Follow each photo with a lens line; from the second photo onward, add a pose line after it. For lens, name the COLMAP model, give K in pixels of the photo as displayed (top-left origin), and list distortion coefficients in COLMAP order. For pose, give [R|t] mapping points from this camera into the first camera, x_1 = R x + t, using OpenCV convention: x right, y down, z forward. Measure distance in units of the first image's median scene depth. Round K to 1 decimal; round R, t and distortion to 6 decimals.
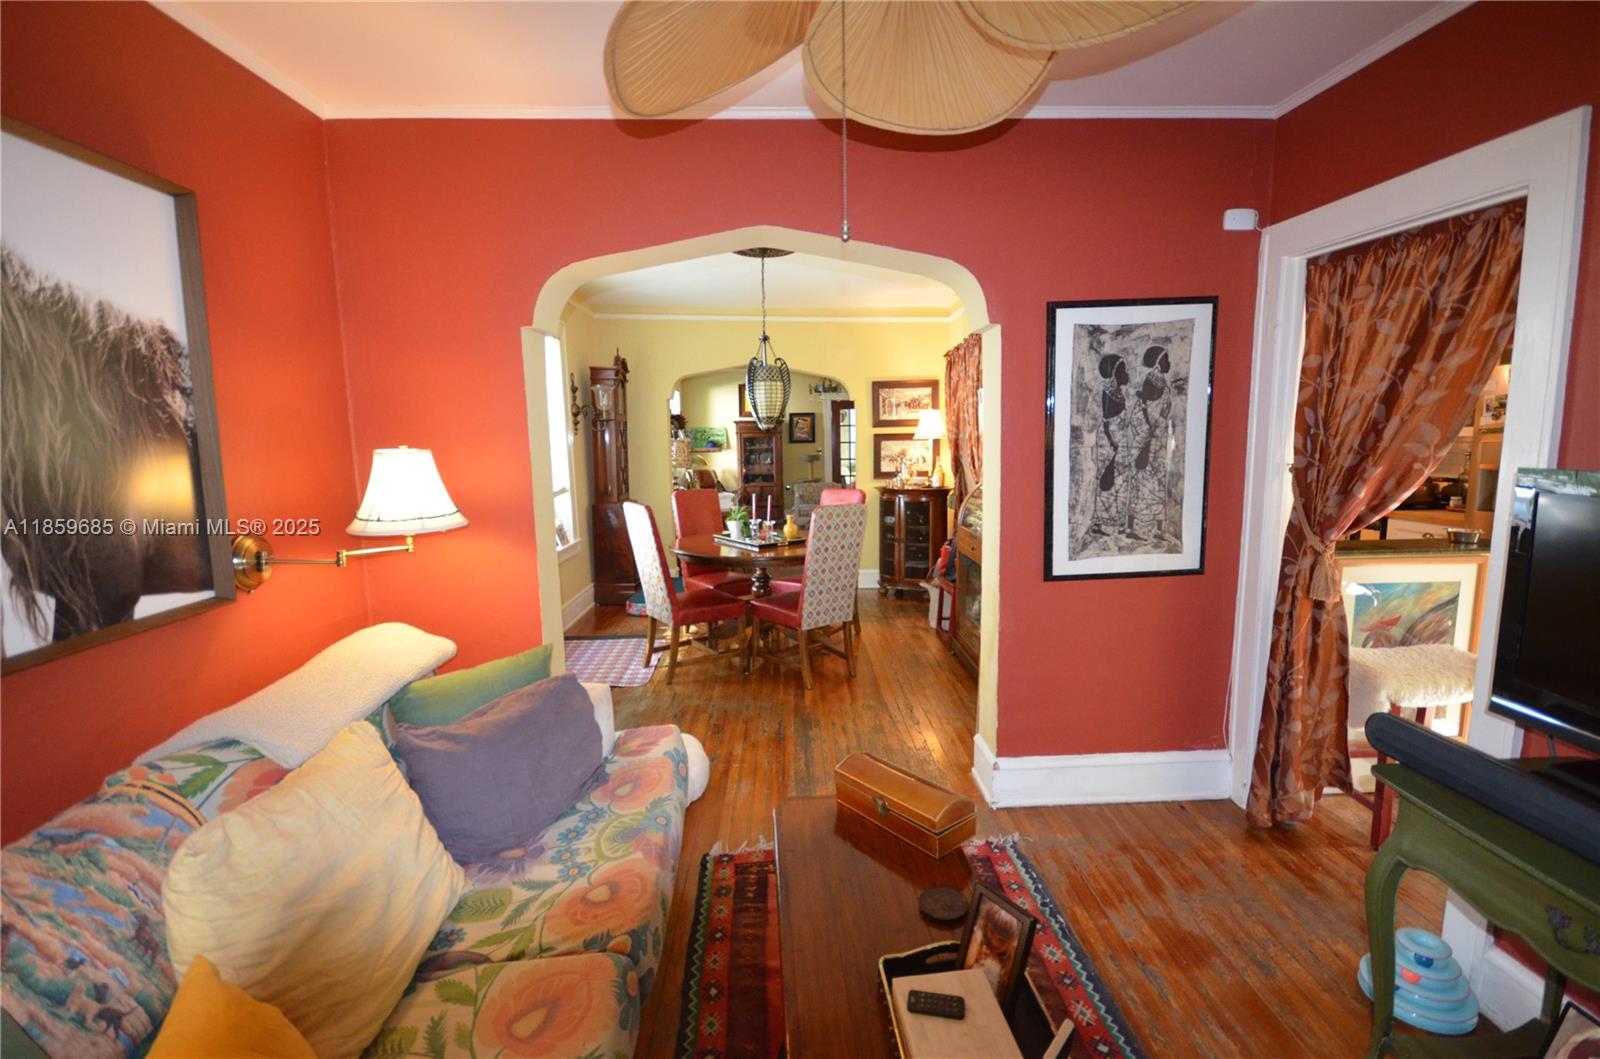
lens RADIAL K [[710.2, 0, 801.2], [0, 710.2, 521.2], [0, 0, 1]] dist [-0.000647, -0.005331]
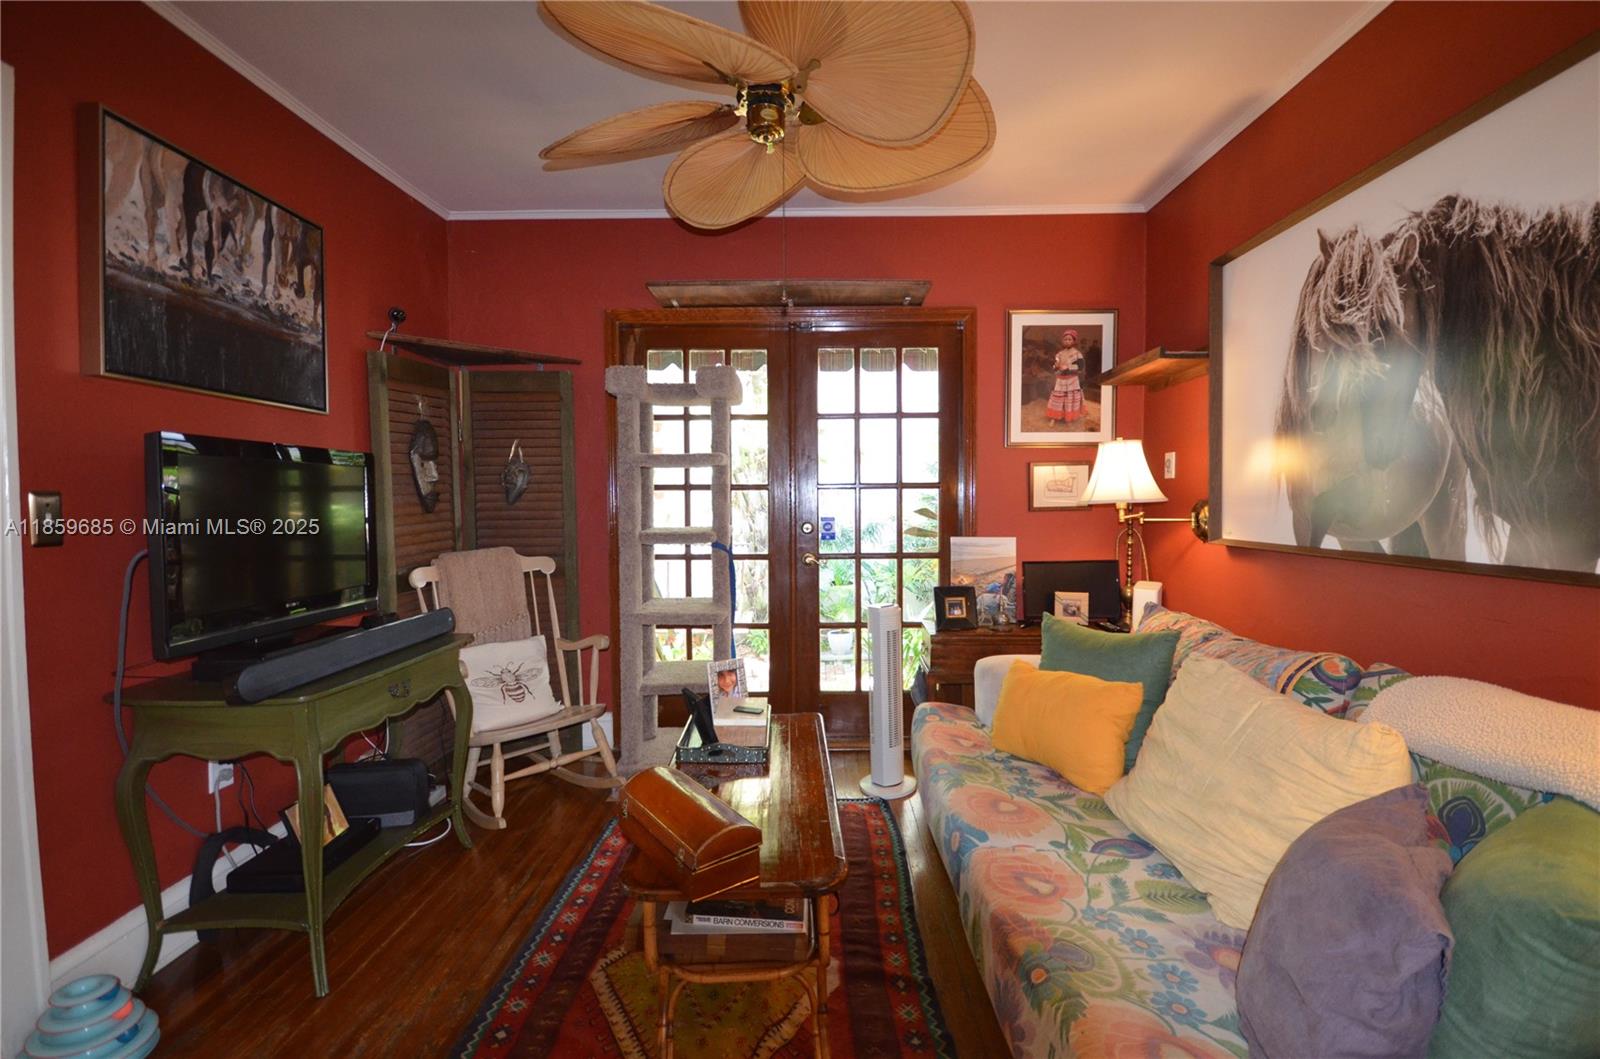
lens RADIAL K [[710.2, 0, 800.3], [0, 710.2, 532.5], [0, 0, 1]] dist [-0.000647, -0.005331]
pose [[-0.998357, 0.023943, 0.052057, -0.043339], [0.032384, 0.985270, 0.167912, -0.093695], [-0.047270, 0.169322, -0.984427, 2.123358]]
